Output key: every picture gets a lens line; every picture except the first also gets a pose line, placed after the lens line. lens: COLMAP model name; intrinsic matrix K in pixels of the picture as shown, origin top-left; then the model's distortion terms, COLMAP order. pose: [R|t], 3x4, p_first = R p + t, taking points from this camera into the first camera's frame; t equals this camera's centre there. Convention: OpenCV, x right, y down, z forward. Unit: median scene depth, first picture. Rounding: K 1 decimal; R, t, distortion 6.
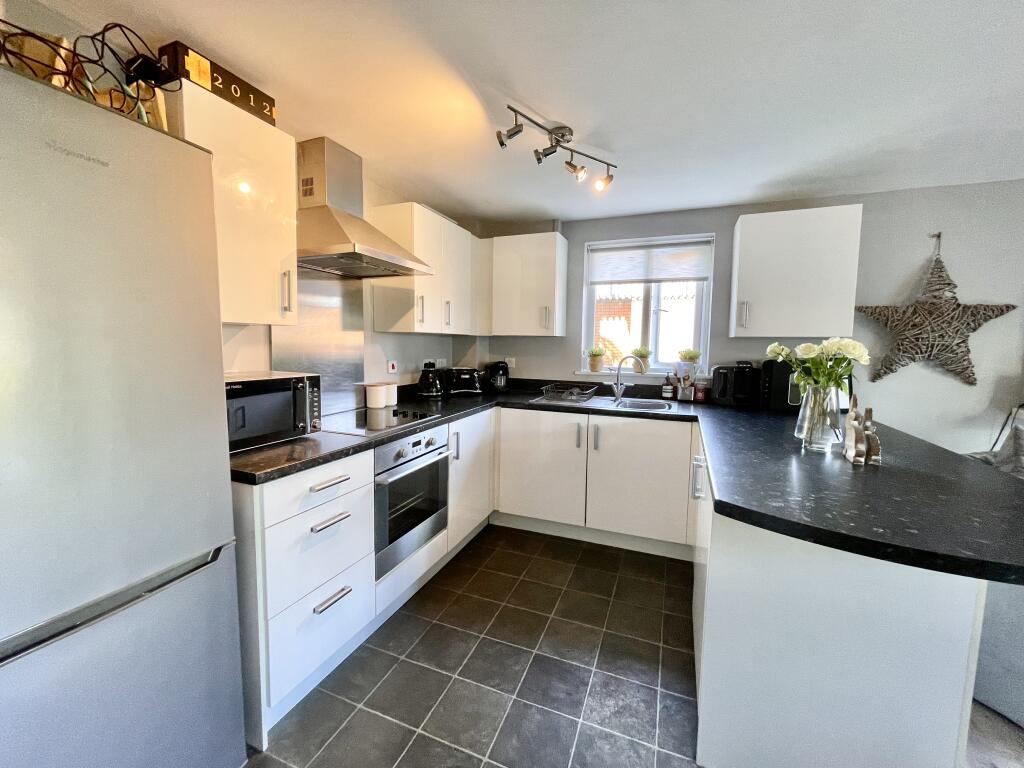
lens RADIAL K [[415.6, 0, 510.9], [0, 415.6, 379.9], [0, 0, 1]] dist [-0.008216, 0.001249]
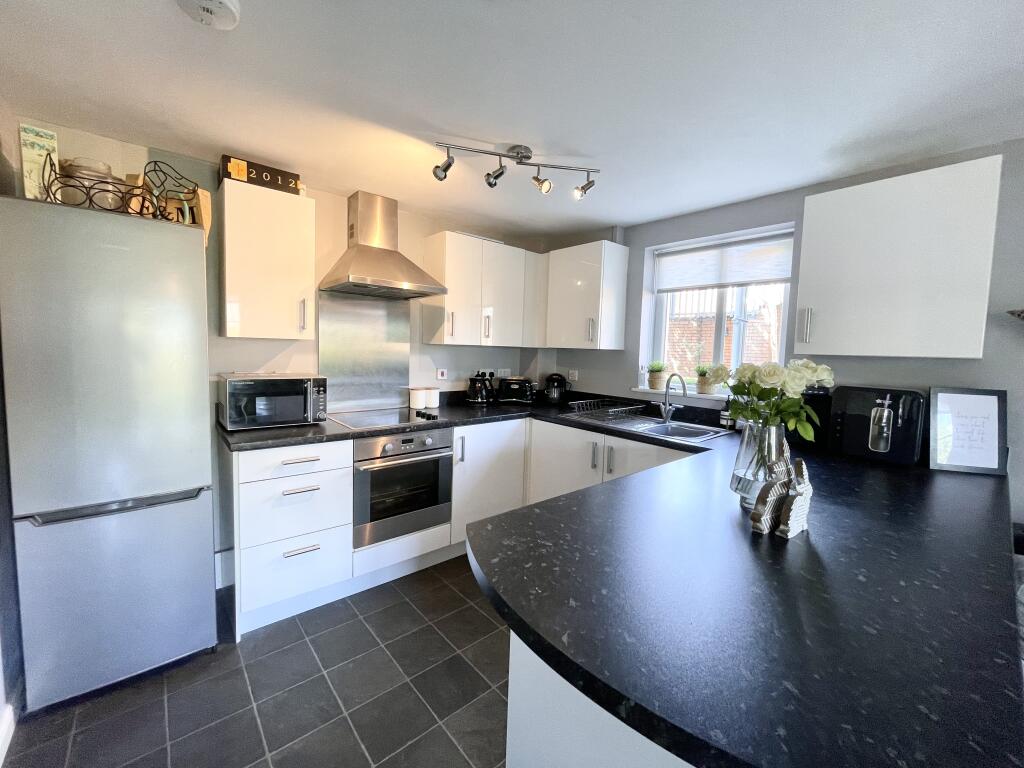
lens RADIAL K [[415.6, 0, 506.9], [0, 415.6, 379.1], [0, 0, 1]] dist [-0.008216, 0.001249]
pose [[0.887068, 0.047712, -0.459166, 0.449582], [-0.058733, 0.998226, -0.009741, -0.019785], [0.457887, 0.035609, 0.888297, 0.077080]]
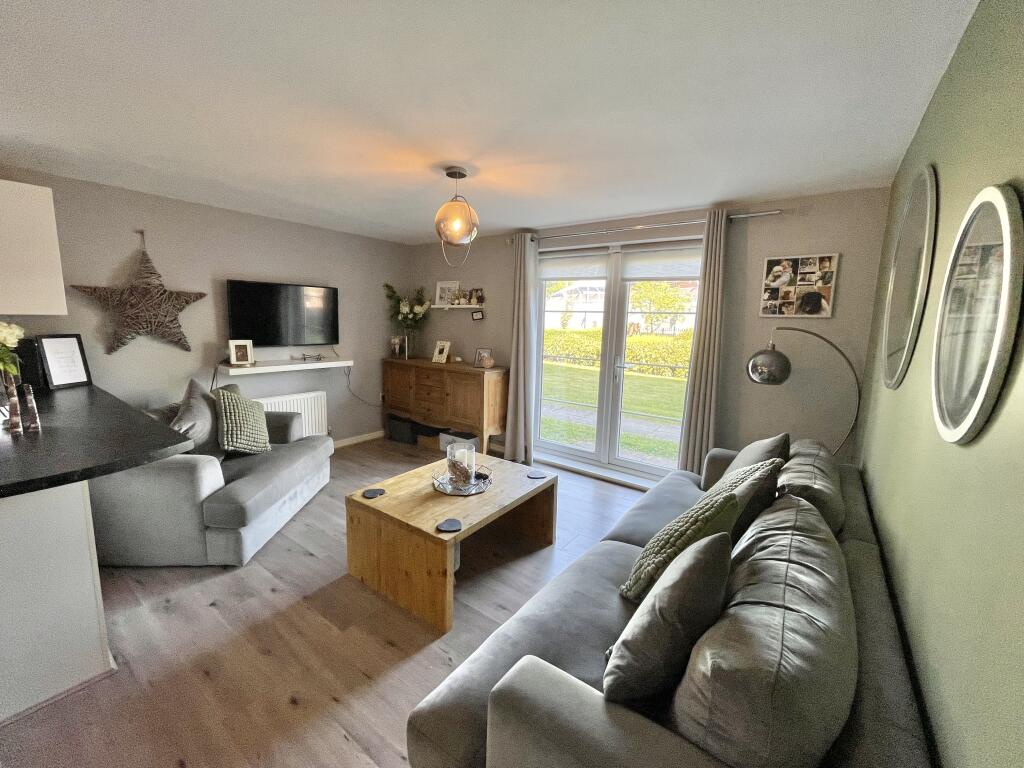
lens RADIAL K [[415.6, 0, 512.6], [0, 415.6, 377.0], [0, 0, 1]] dist [-0.008216, 0.001249]
pose [[0.238899, -0.138675, 0.961091, 0.053442], [0.066074, 0.989778, 0.126390, -0.004388], [-0.968794, 0.033309, 0.245620, -0.365210]]
